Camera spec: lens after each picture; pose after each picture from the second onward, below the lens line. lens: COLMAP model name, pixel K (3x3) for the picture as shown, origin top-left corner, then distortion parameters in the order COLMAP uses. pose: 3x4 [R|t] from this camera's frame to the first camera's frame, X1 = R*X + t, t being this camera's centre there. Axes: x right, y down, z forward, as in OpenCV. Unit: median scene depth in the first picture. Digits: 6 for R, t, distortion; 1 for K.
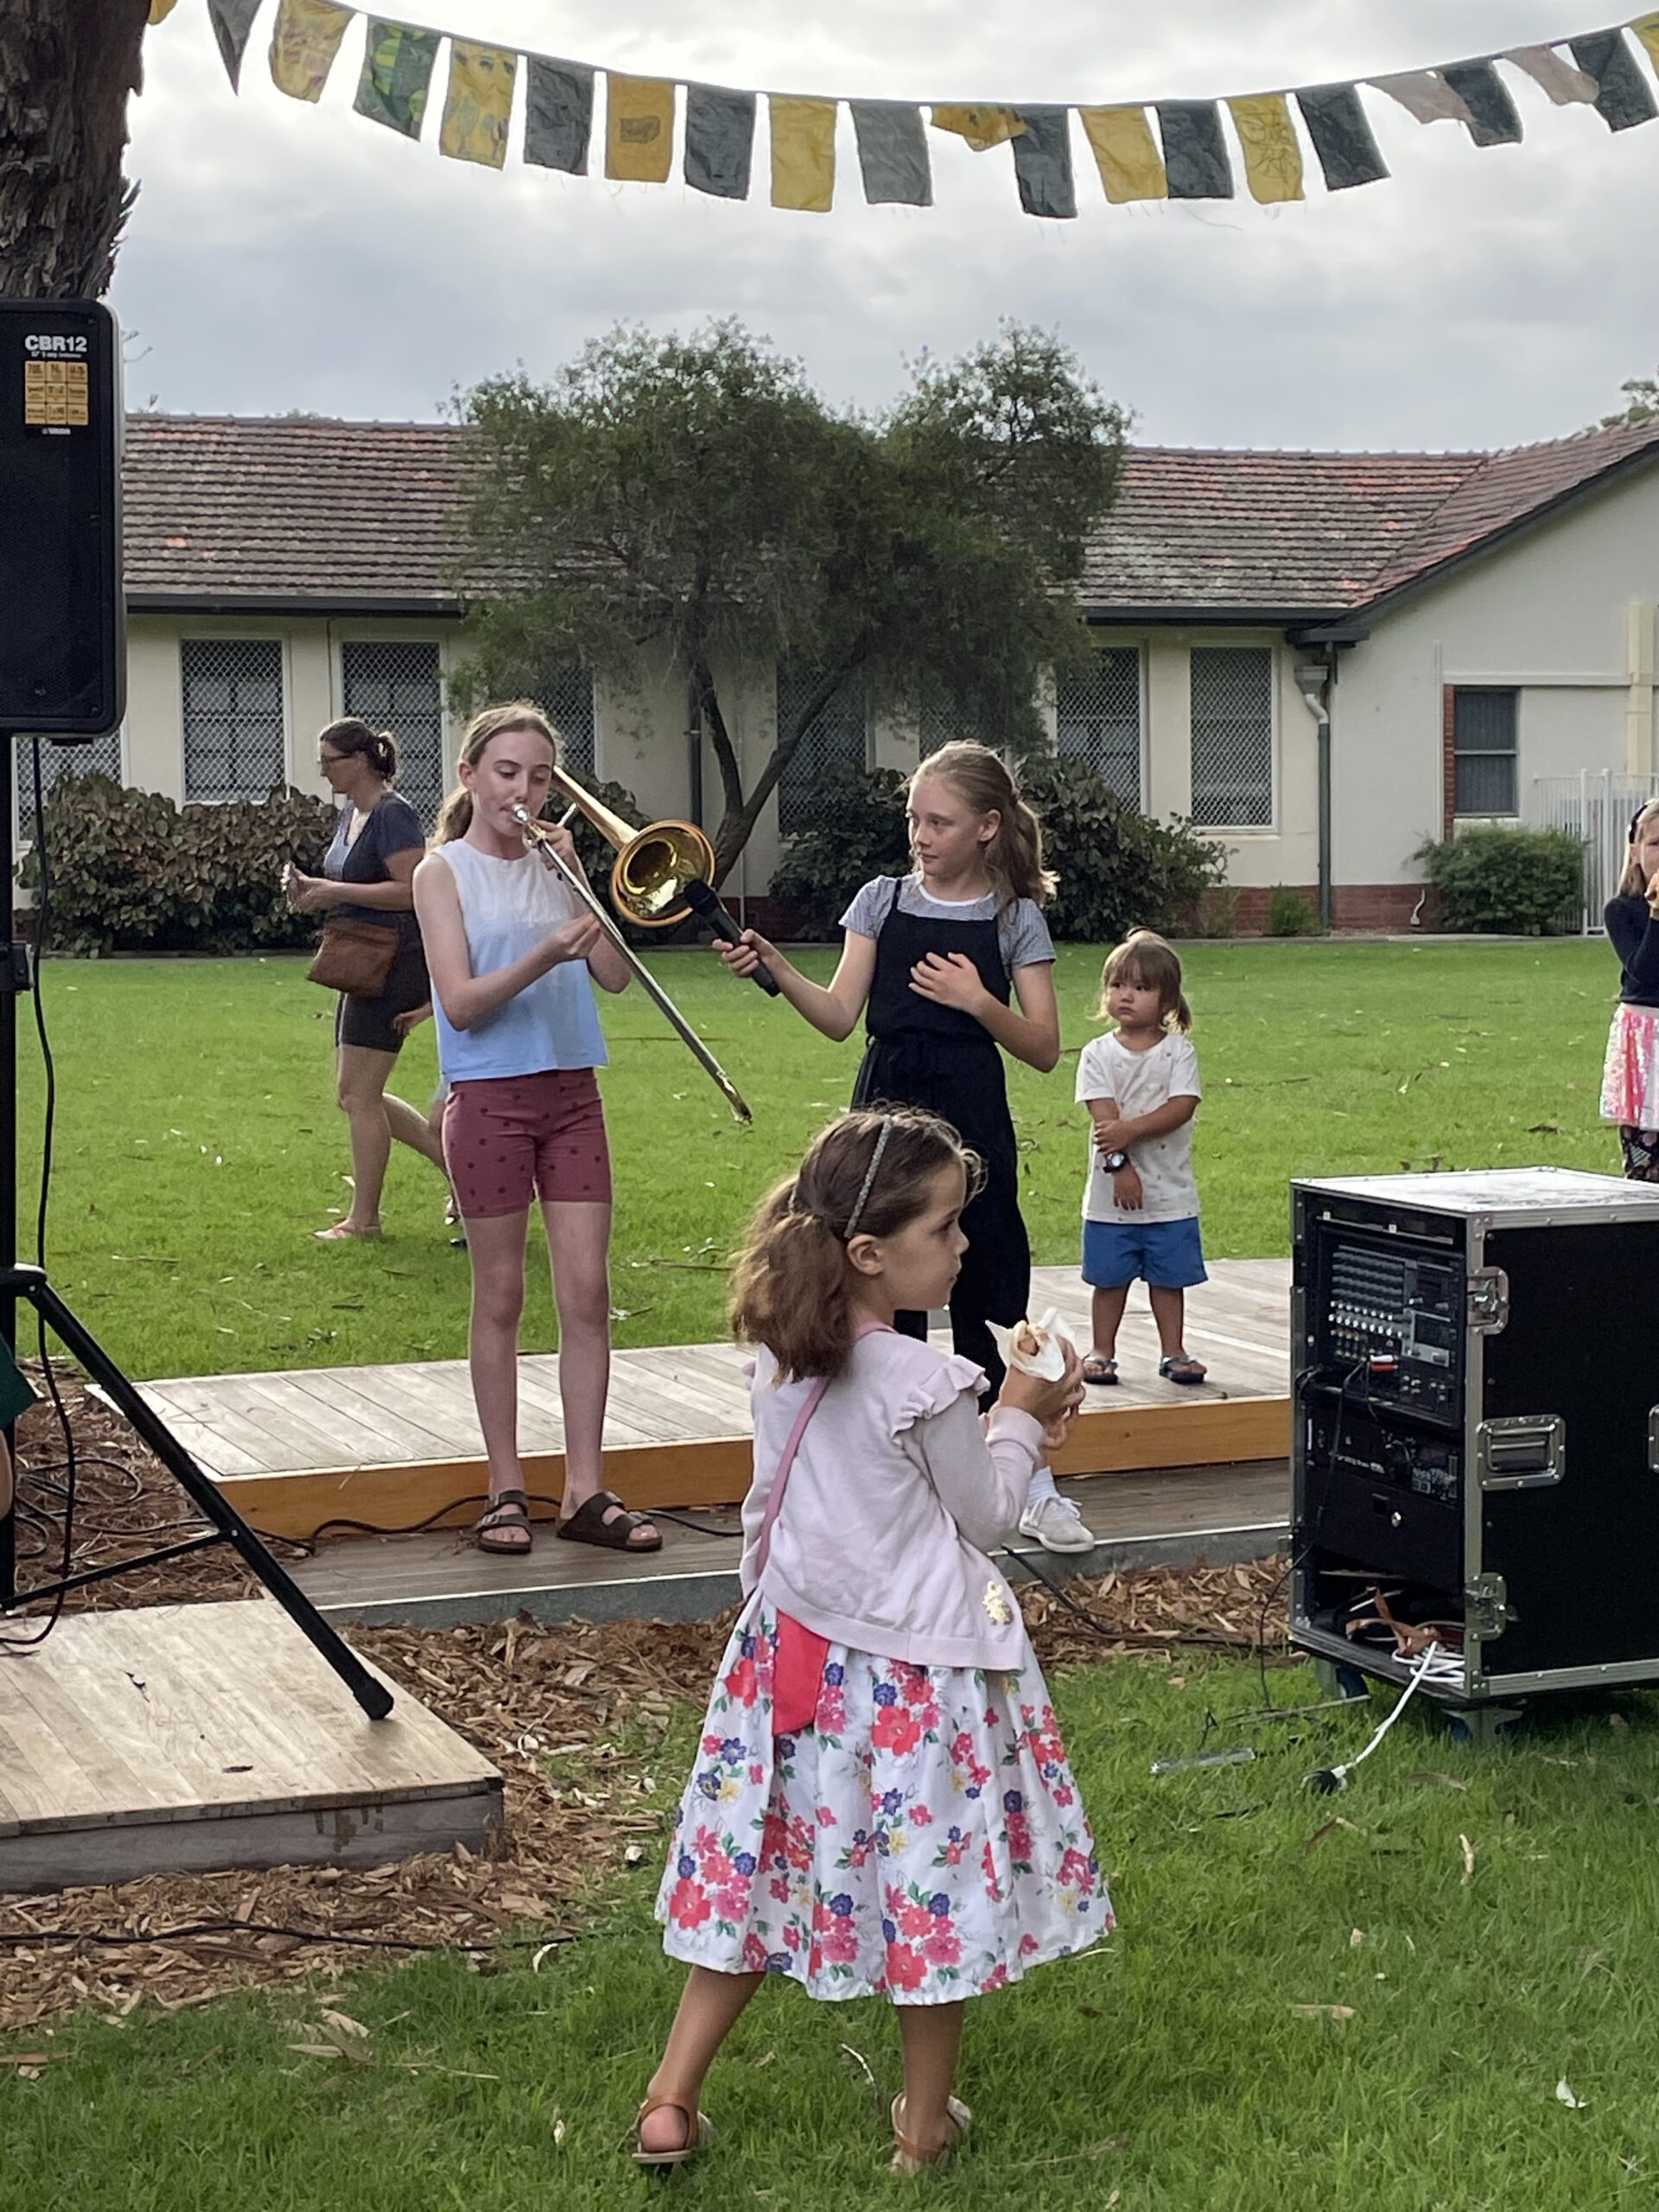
lens RADIAL K [[3725.2, 0, 829.5], [0, 3725.2, 1106.0], [0, 0, 1]] dist [0.134827, -0.104065]
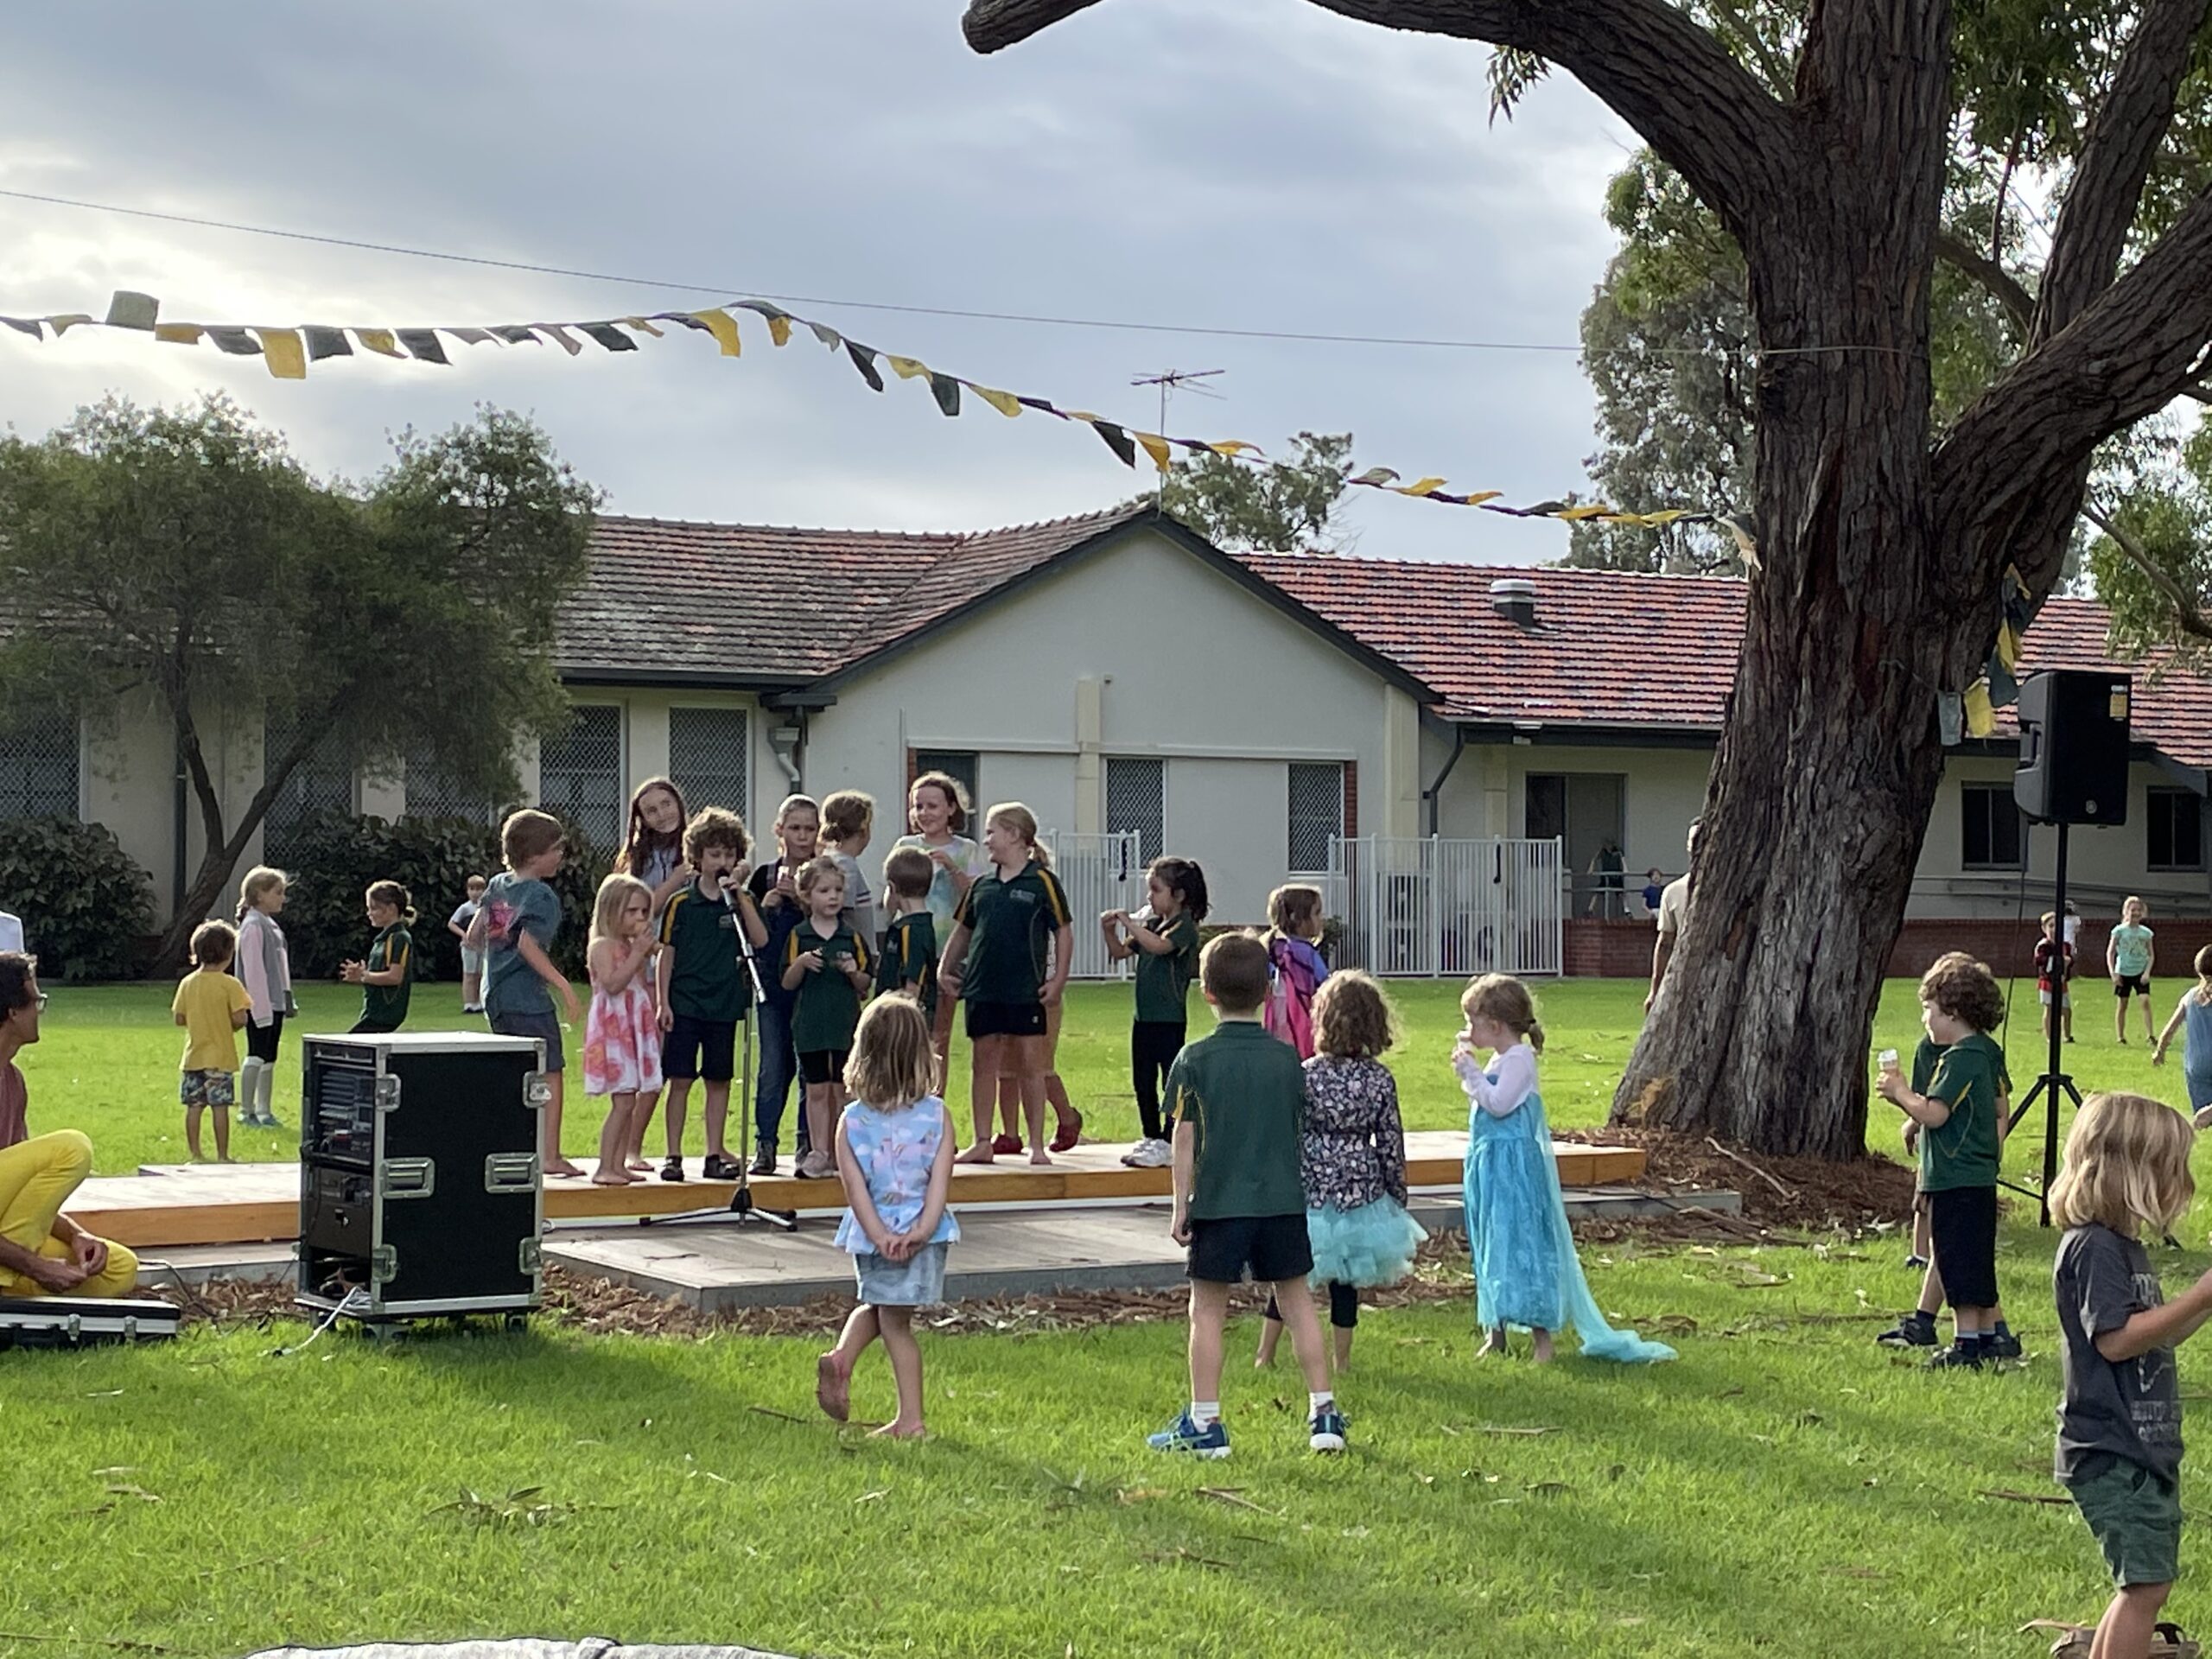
lens RADIAL K [[4024.0, 0, 1159.6], [0, 4024.0, 825.5], [0, 0, 1]] dist [0.158184, -0.407620]
pose [[0.983630, 0.017451, 0.179352, 0.028355], [-0.001129, 0.995877, -0.090704, 0.014977], [-0.180196, 0.089016, 0.979595, -0.148850]]
